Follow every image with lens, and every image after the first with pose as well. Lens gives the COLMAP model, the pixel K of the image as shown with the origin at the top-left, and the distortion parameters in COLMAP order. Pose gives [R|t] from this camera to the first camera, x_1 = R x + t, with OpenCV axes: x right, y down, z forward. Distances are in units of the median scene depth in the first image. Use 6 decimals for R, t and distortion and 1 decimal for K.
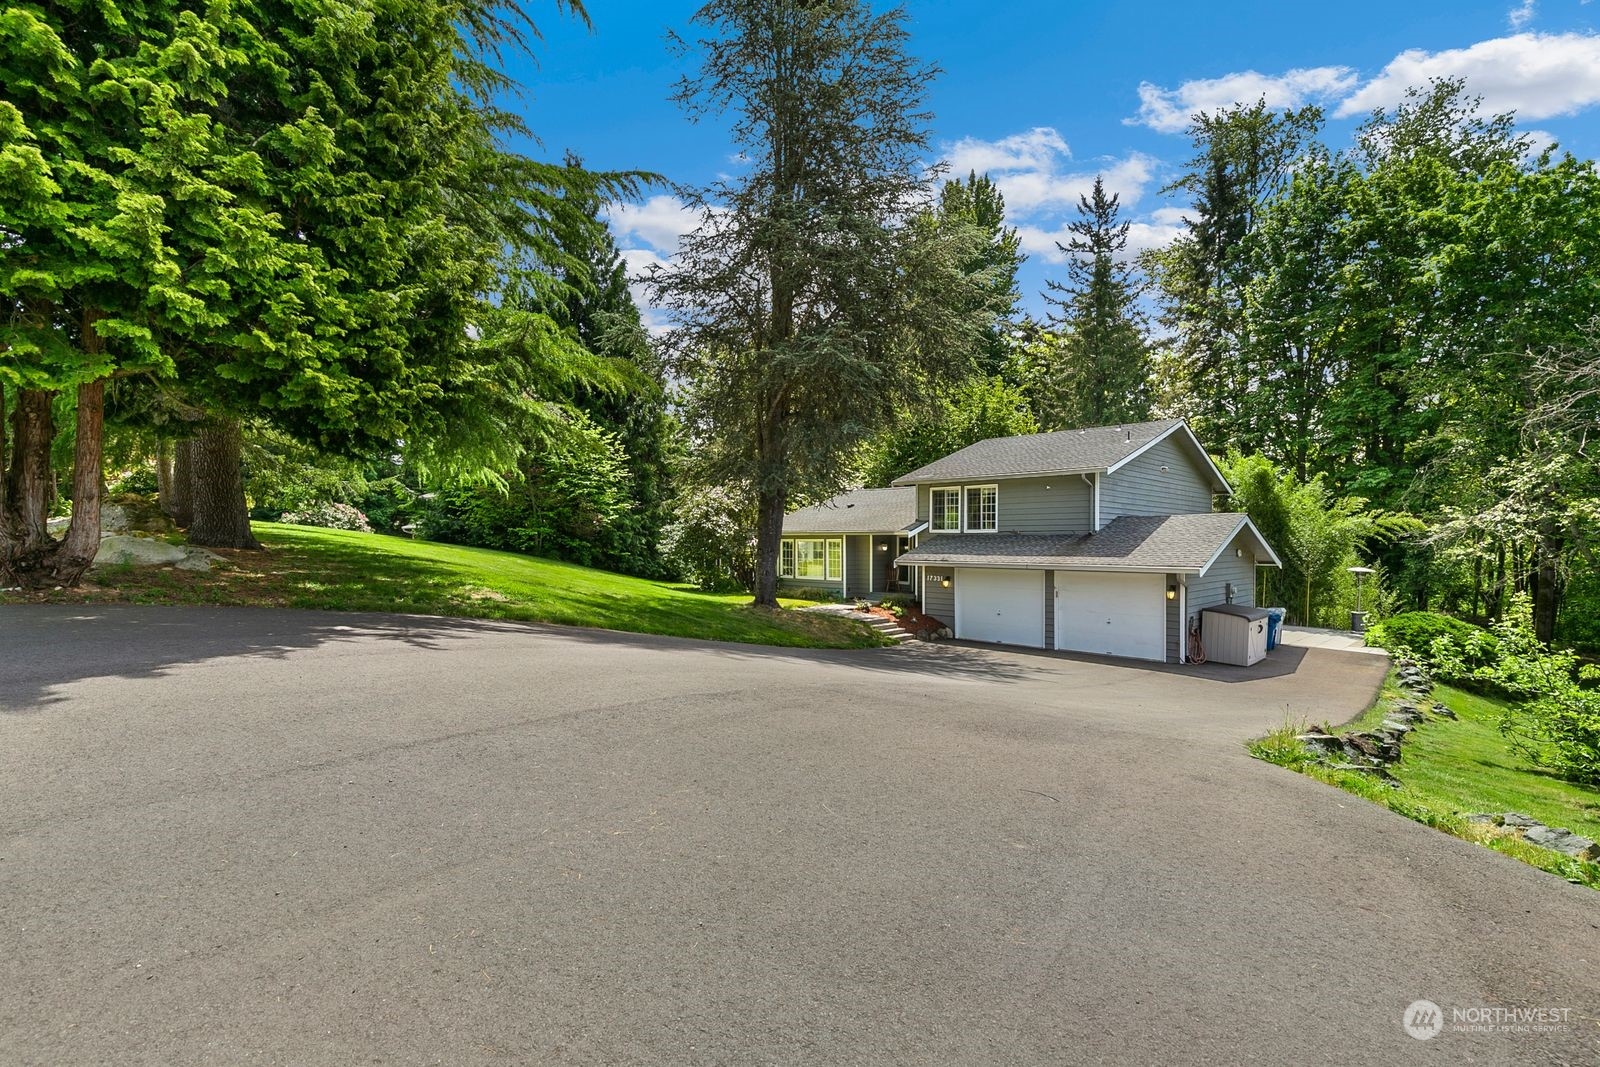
lens RADIAL K [[695.6, 0, 800.0], [0, 695.6, 533.5], [0, 0, 1]] dist [0.001388, 0.000151]
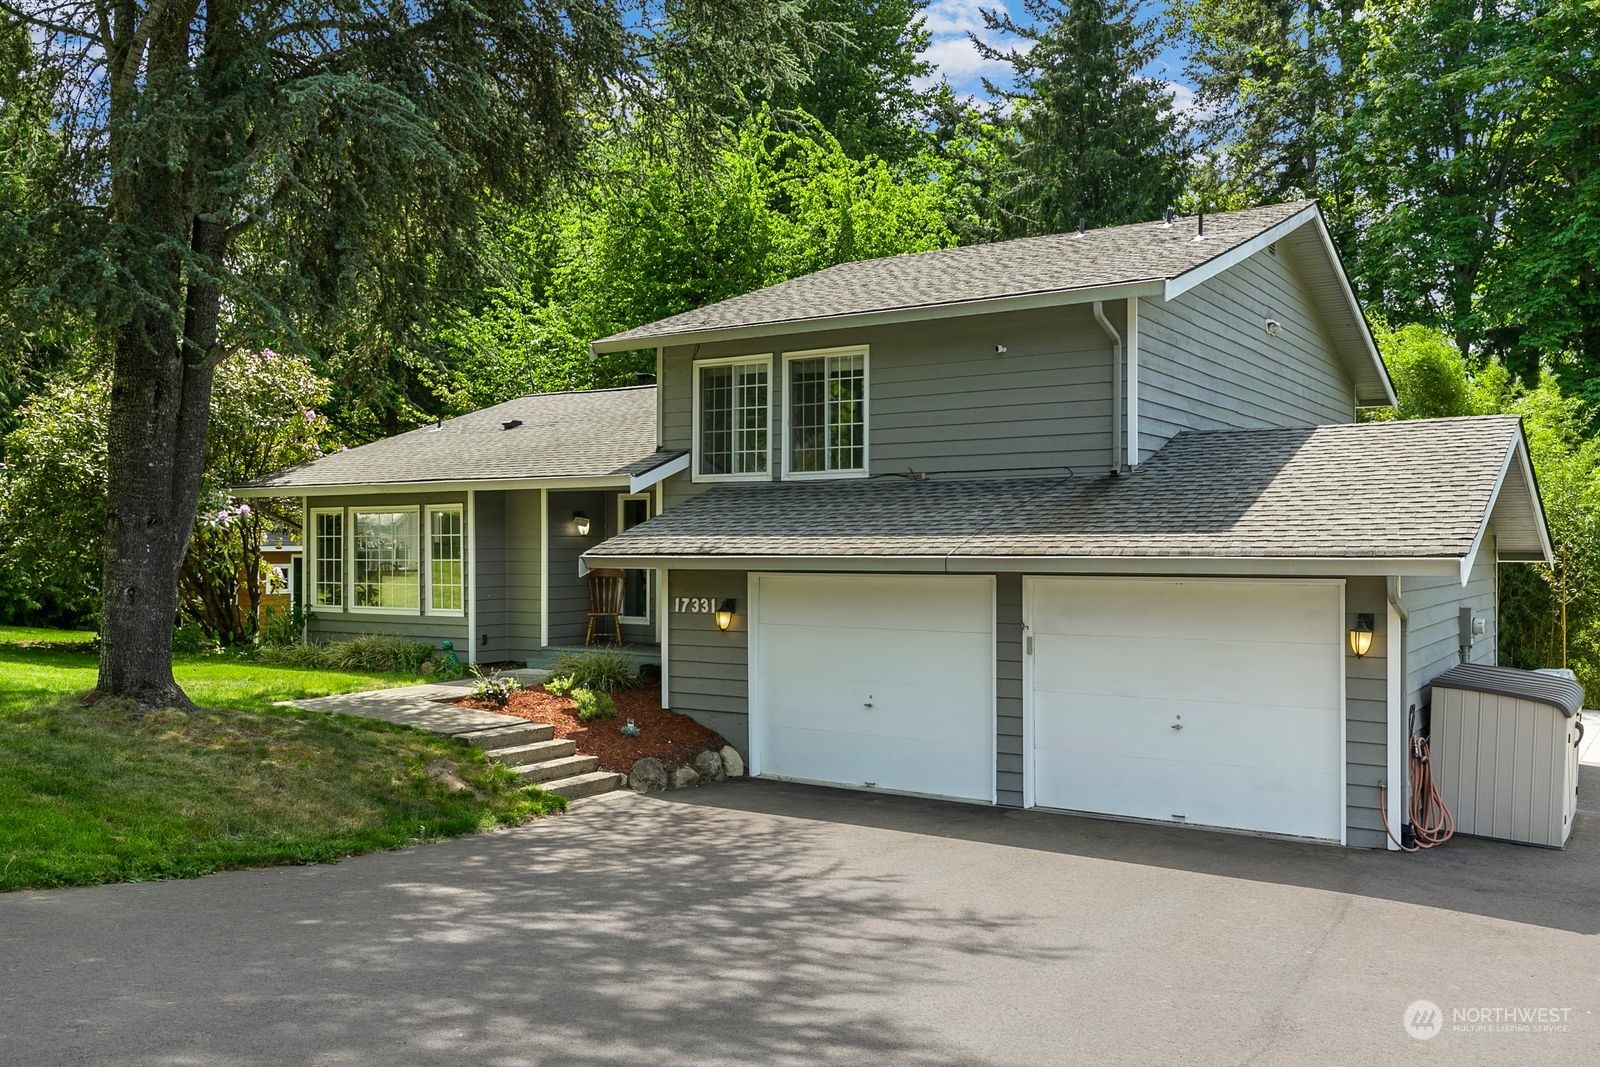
lens RADIAL K [[1322.7, 0, 800.0], [0, 1322.7, 533.5], [0, 0, 1]] dist [-0.037457, -0.005320]
pose [[0.978944, -0.001988, 0.204120, 0.102097], [0.001346, 0.999994, 0.003283, 0.024132], [-0.204125, -0.002939, 0.978940, 0.313329]]
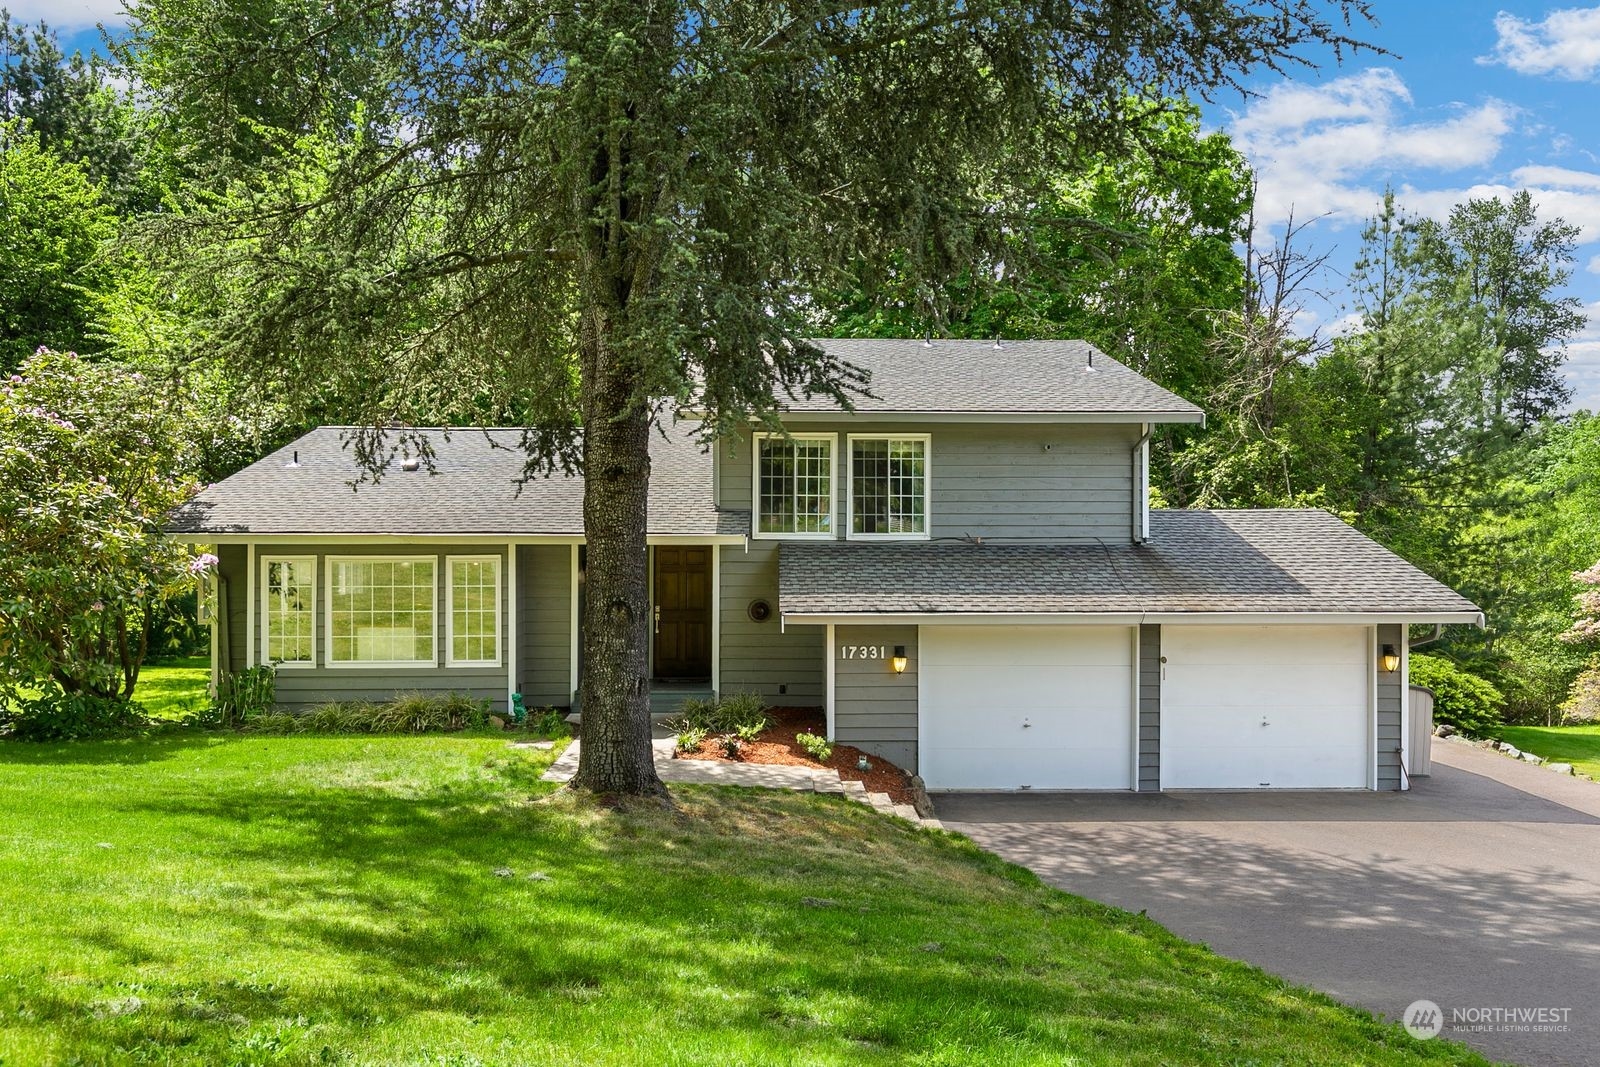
lens RADIAL K [[1122.2, 0, 800.0], [0, 1122.2, 533.5], [0, 0, 1]] dist [-0.026745, -0.000787]
pose [[0.698472, 0.002453, 0.715633, -0.286038], [-0.008378, 0.999954, 0.004749, -0.008425], [-0.715588, -0.009313, 0.698461, 0.522871]]
